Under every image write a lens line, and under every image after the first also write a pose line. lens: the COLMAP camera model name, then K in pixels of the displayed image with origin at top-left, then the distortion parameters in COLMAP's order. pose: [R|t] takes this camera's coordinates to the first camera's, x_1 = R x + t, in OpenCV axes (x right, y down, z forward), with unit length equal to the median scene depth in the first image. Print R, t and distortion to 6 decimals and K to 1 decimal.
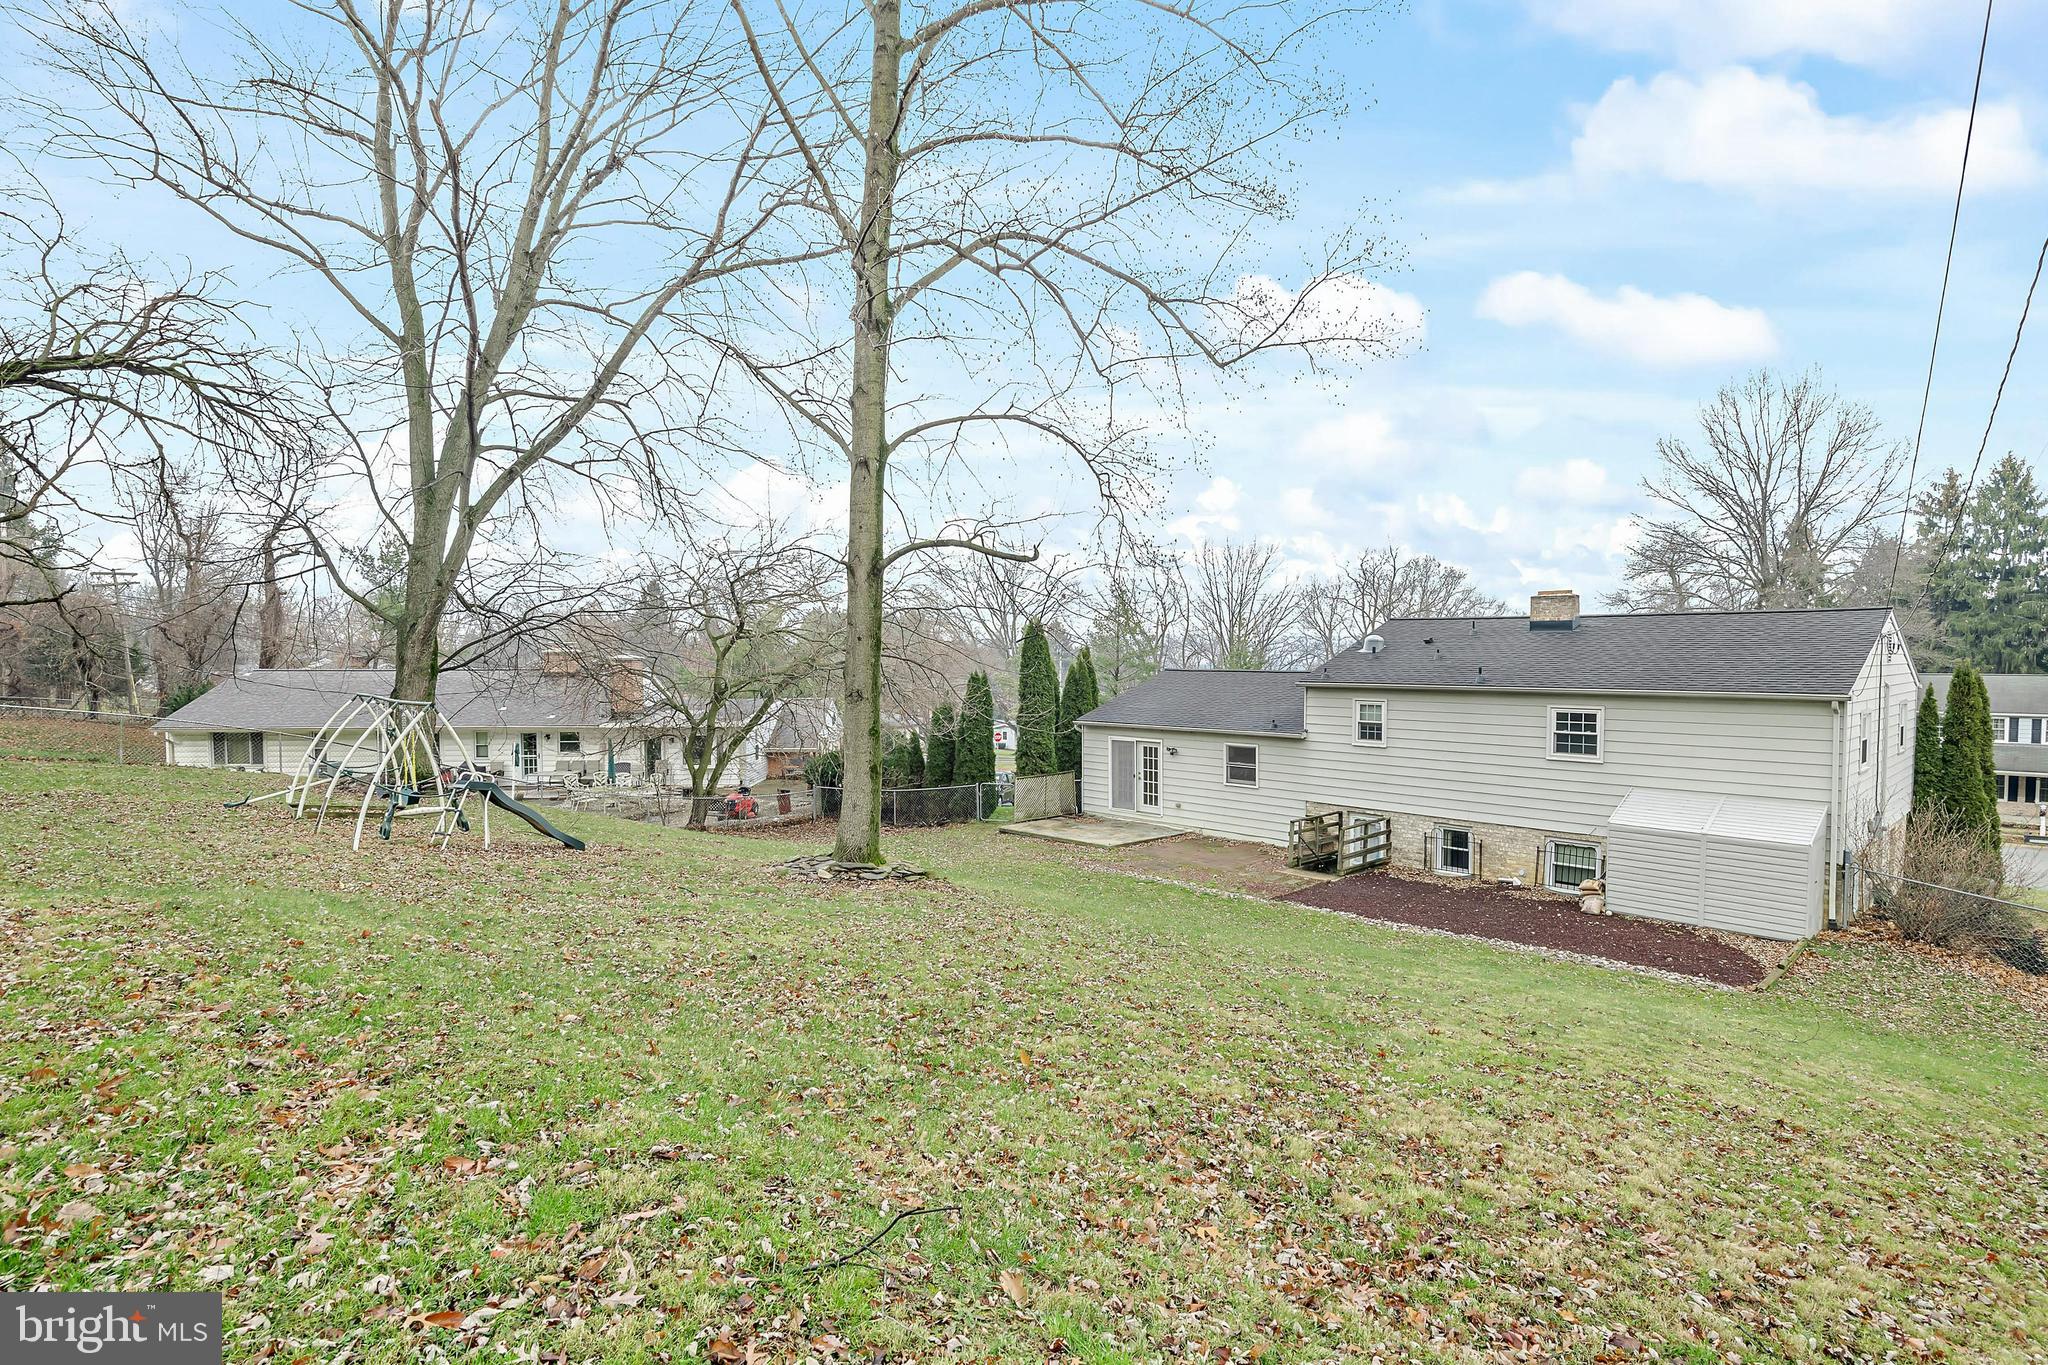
lens RADIAL K [[1045.1, 0, 1016.1], [0, 1045.1, 678.2], [0, 0, 1]] dist [-0.006671, -0.006568]
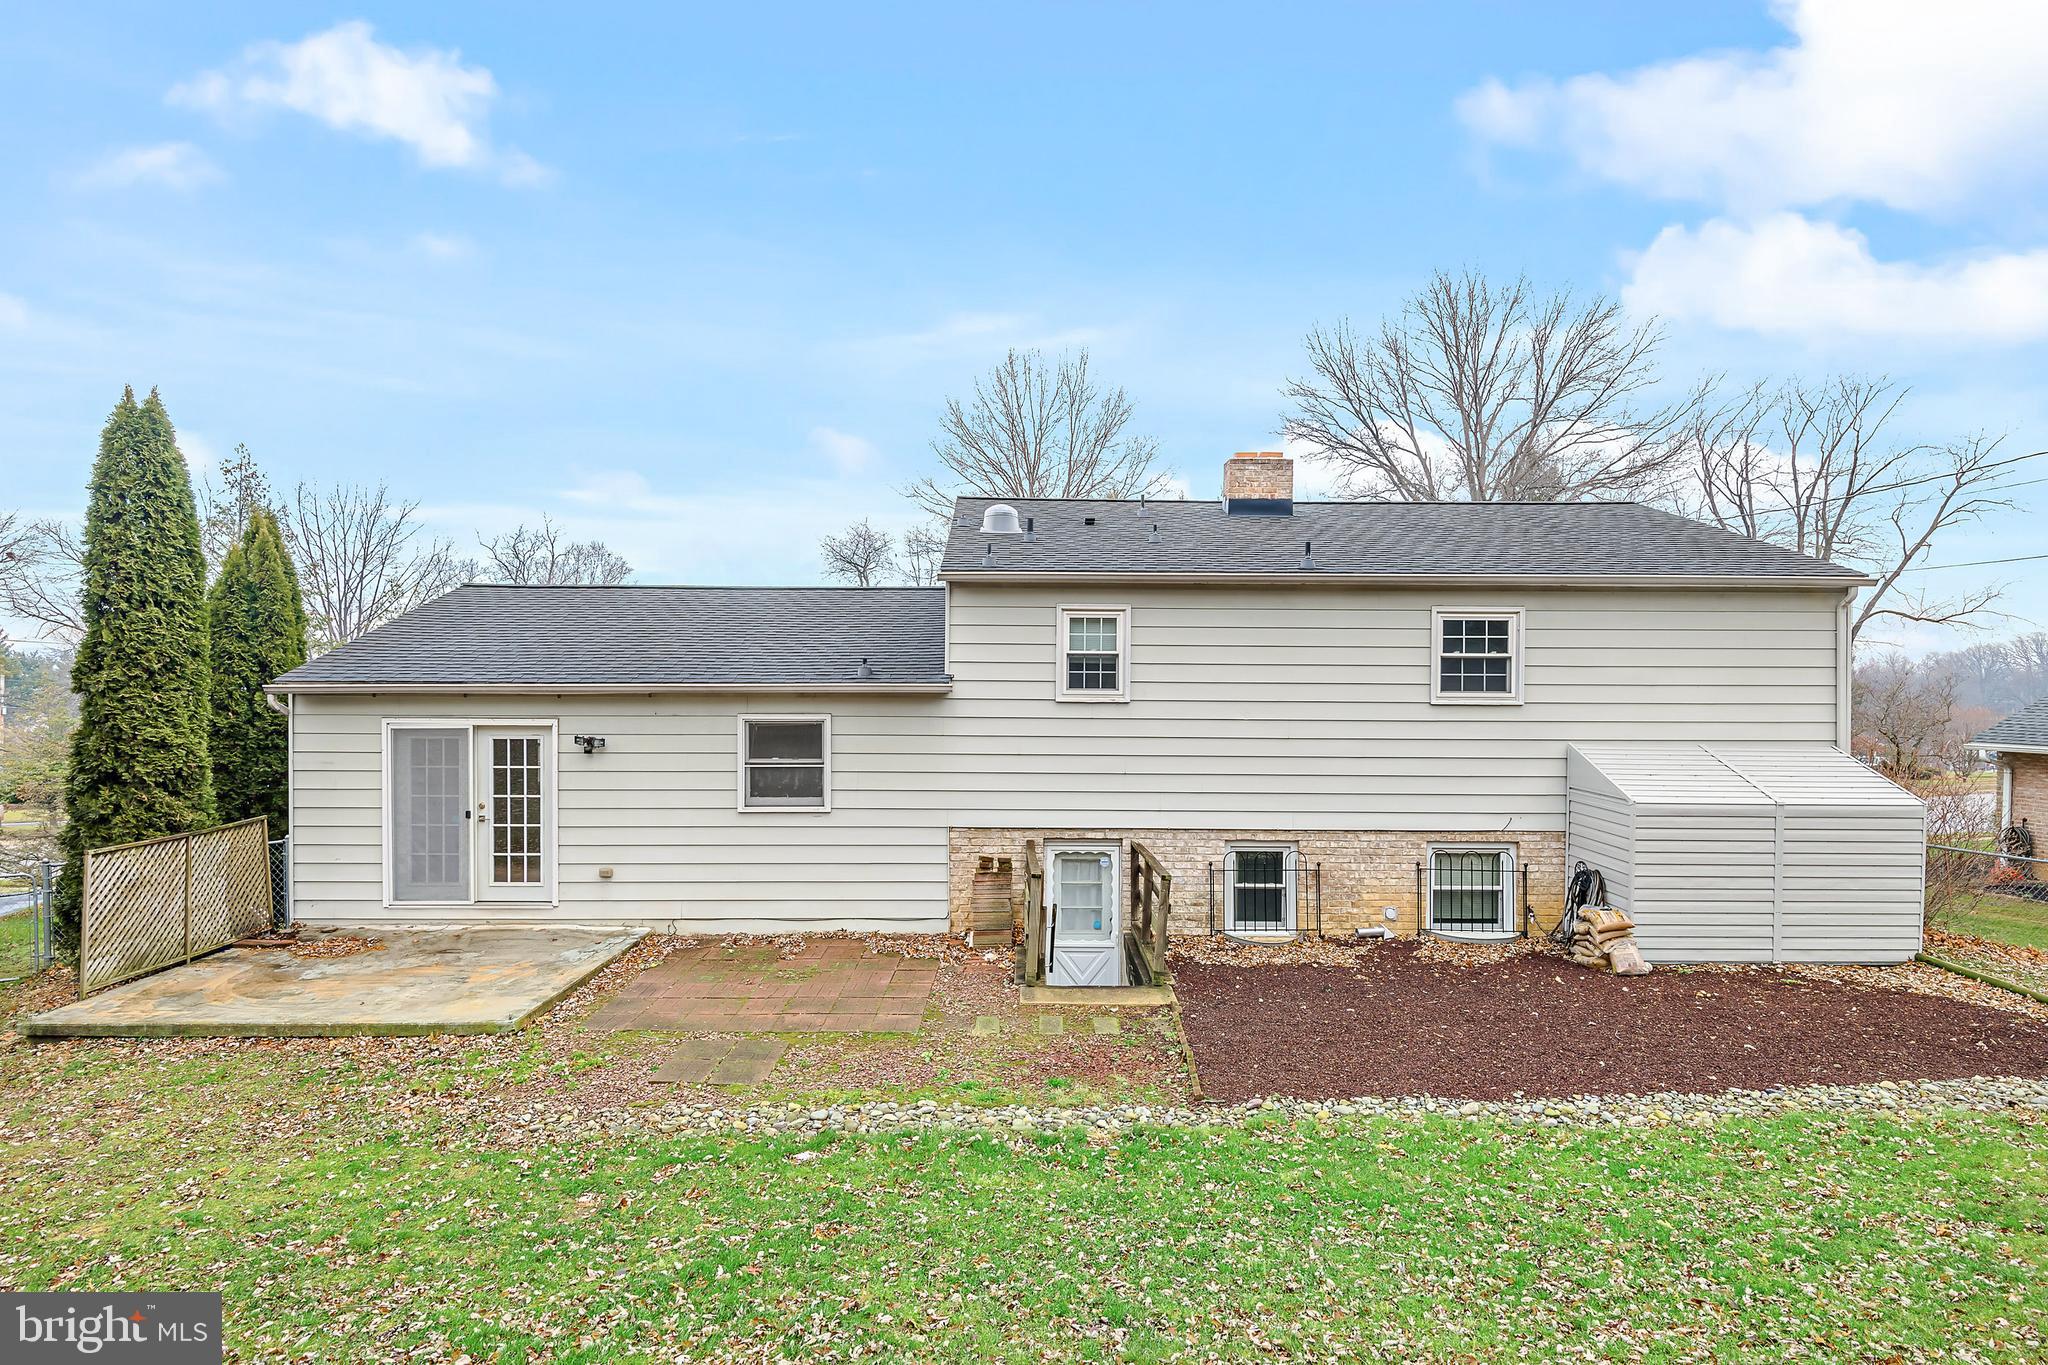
lens RADIAL K [[1122.9, 0, 1043.4], [0, 1122.9, 671.7], [0, 0, 1]] dist [-0.006496, -0.013619]
pose [[0.668824, 0.002966, 0.743415, -0.067145], [0.014209, 0.999758, -0.016772, 0.056617], [-0.743285, 0.021781, 0.668620, 0.630335]]
